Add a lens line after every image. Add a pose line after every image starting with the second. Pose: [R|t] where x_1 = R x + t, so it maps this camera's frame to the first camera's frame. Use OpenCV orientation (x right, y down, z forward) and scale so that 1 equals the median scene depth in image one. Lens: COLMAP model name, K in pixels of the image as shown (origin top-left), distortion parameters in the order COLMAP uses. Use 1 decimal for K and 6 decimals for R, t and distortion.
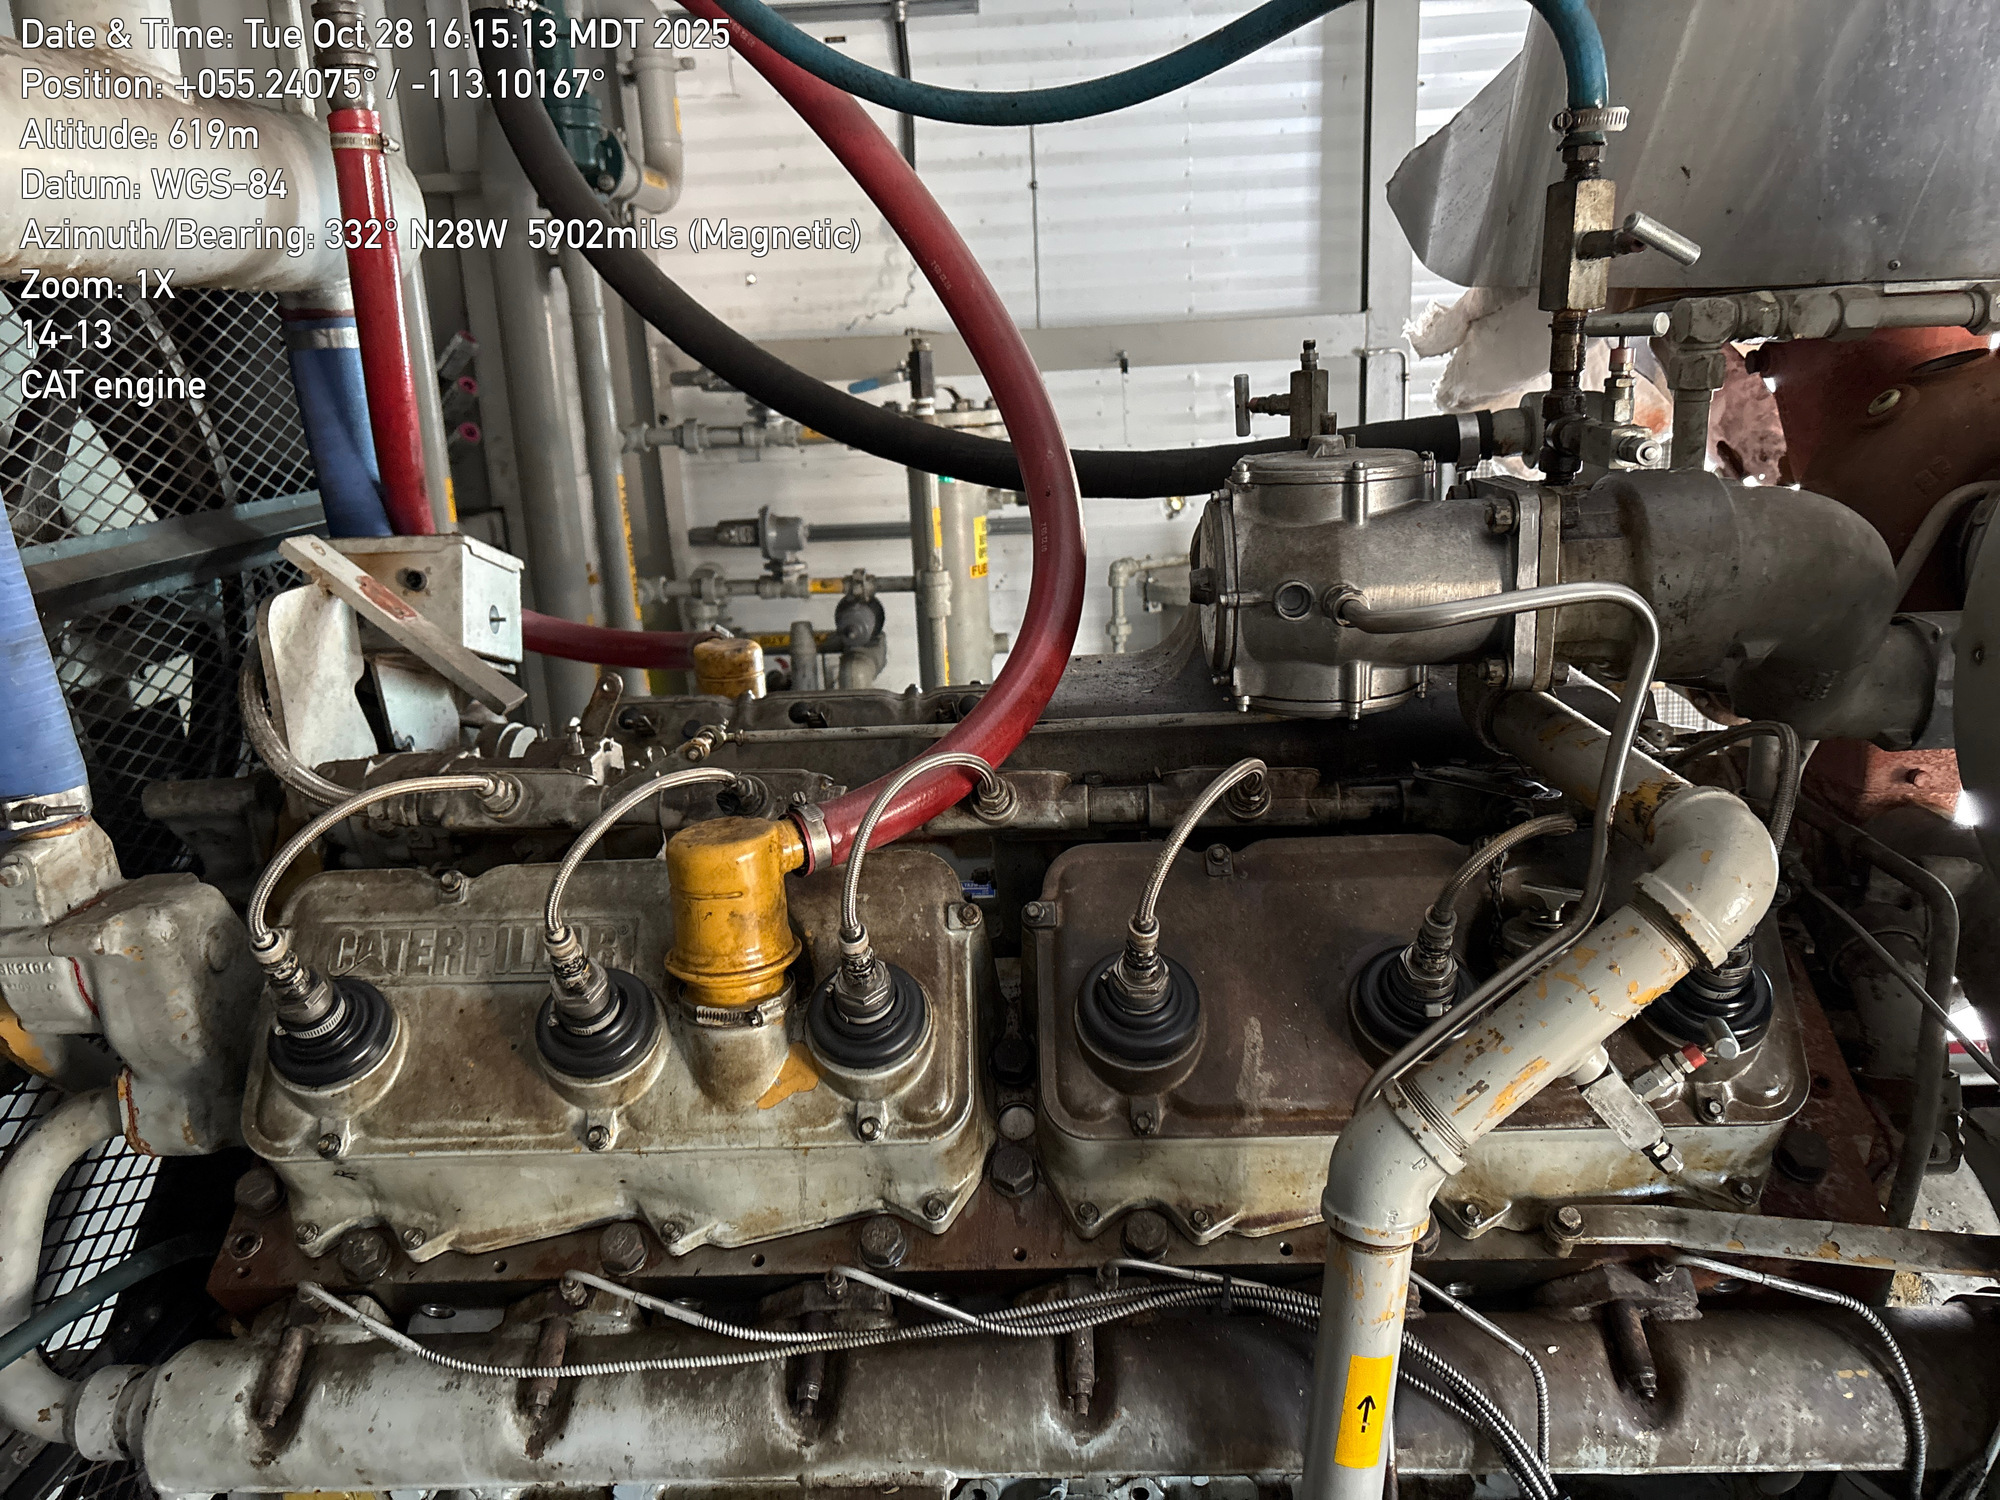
lens RADIAL K [[1509.8, 0, 988.3], [0, 1509.8, 764.9], [0, 0, 1]] dist [0.053721, -0.060129]
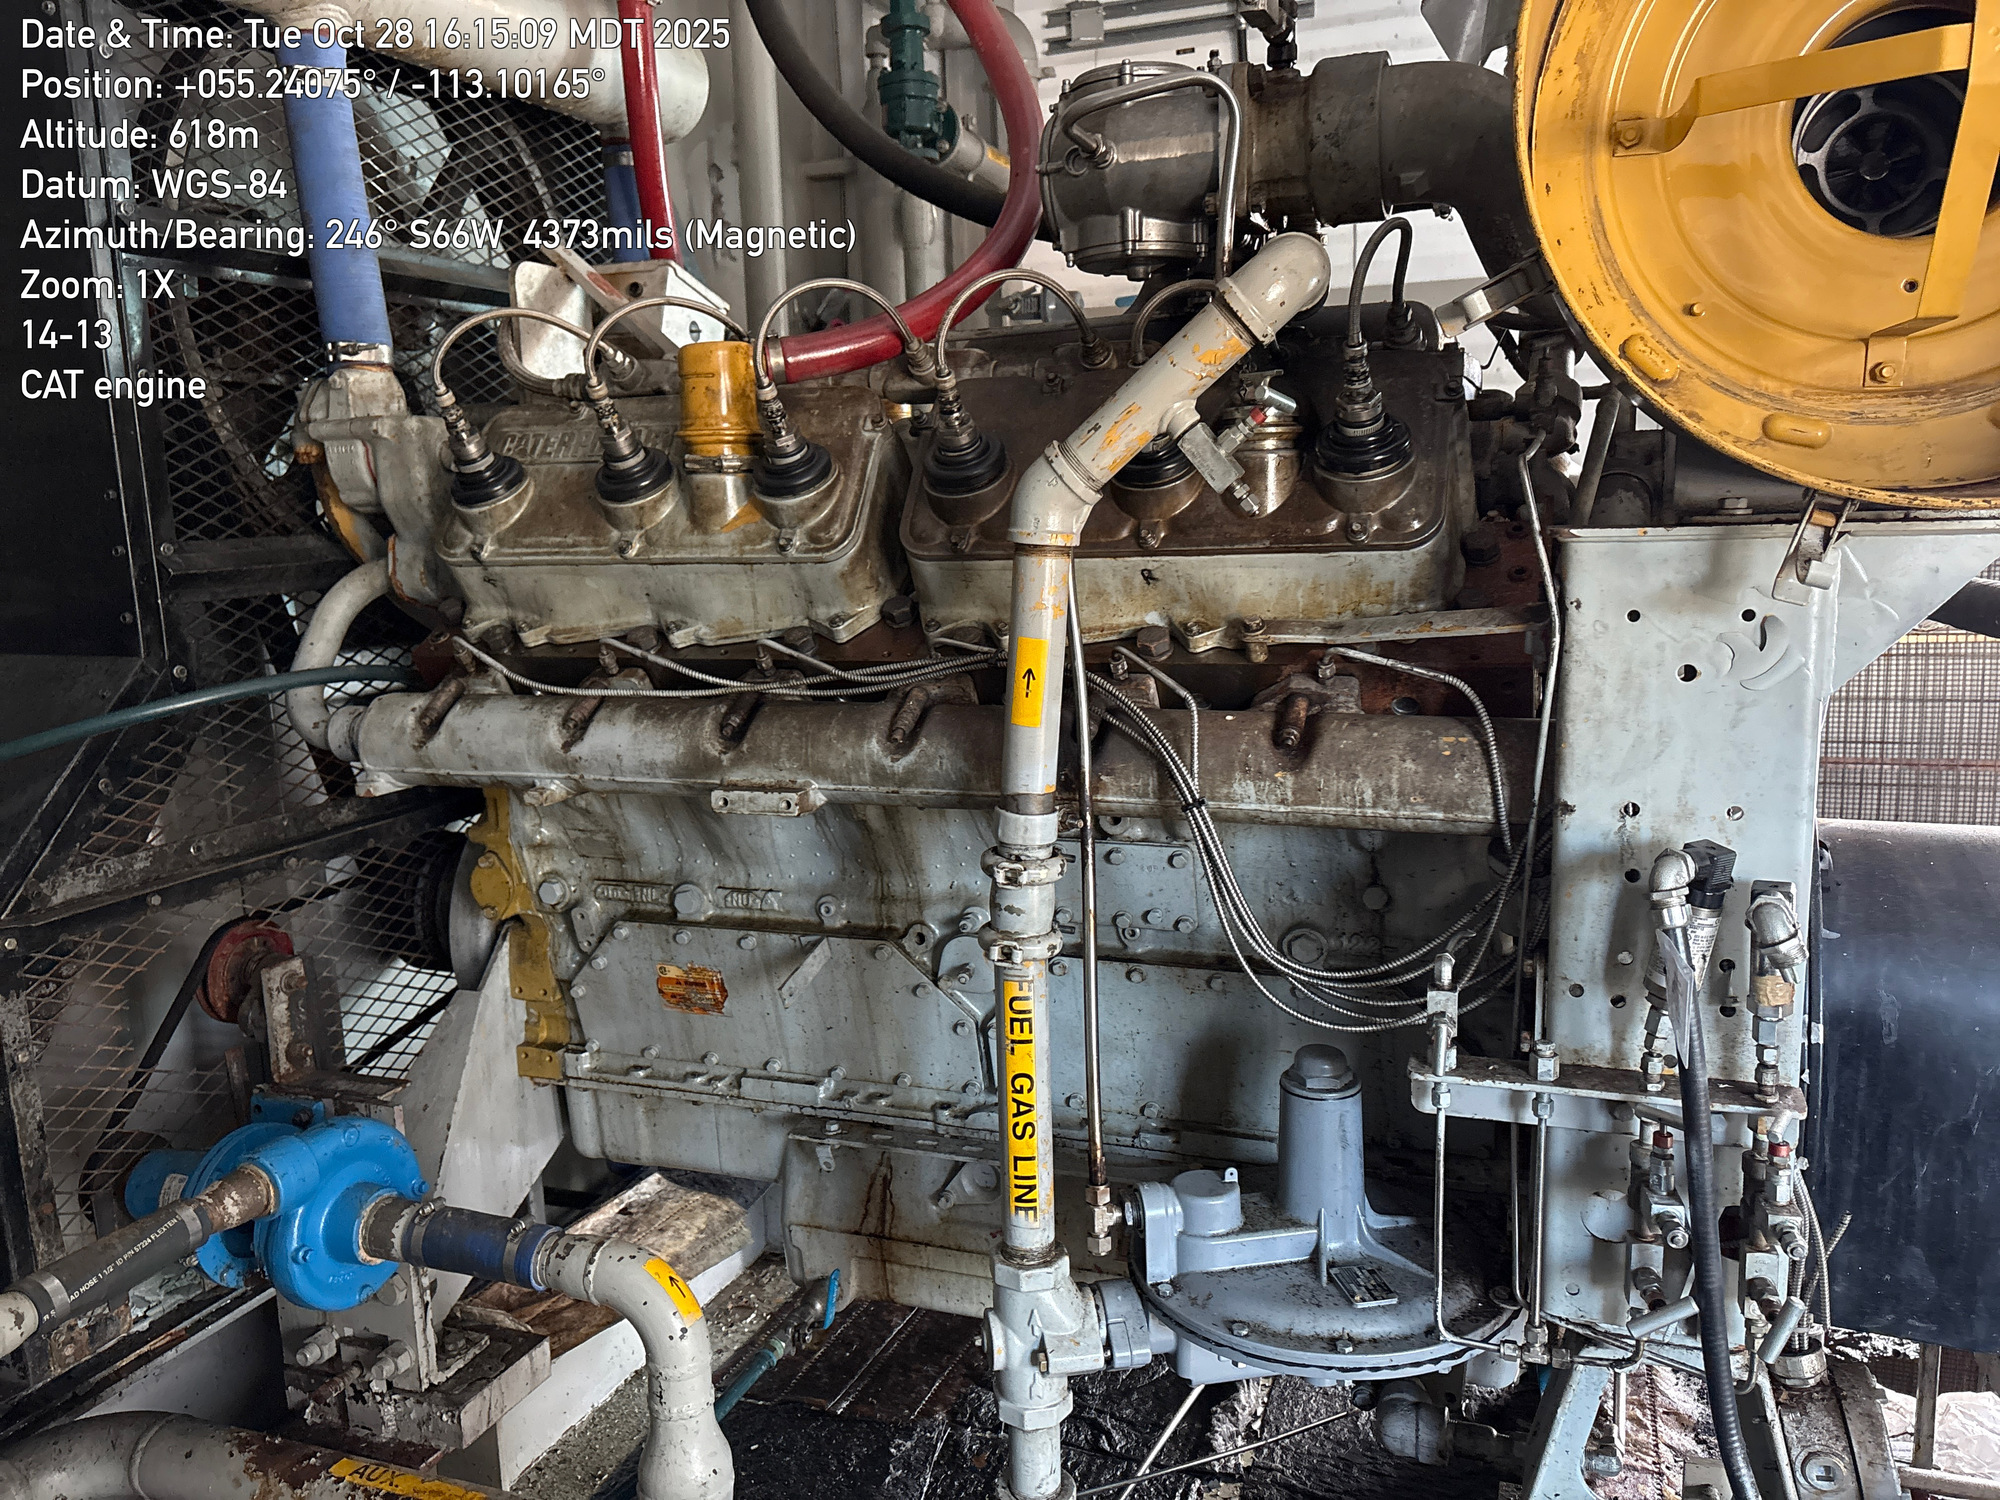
lens RADIAL K [[1509.8, 0, 993.9], [0, 1509.8, 761.0], [0, 0, 1]] dist [0.053721, -0.060129]
pose [[0.946494, 0.072581, -0.314453, 0.579578], [-0.097825, 0.993063, -0.065235, 0.516508], [0.307537, 0.092506, 0.947029, -0.298141]]
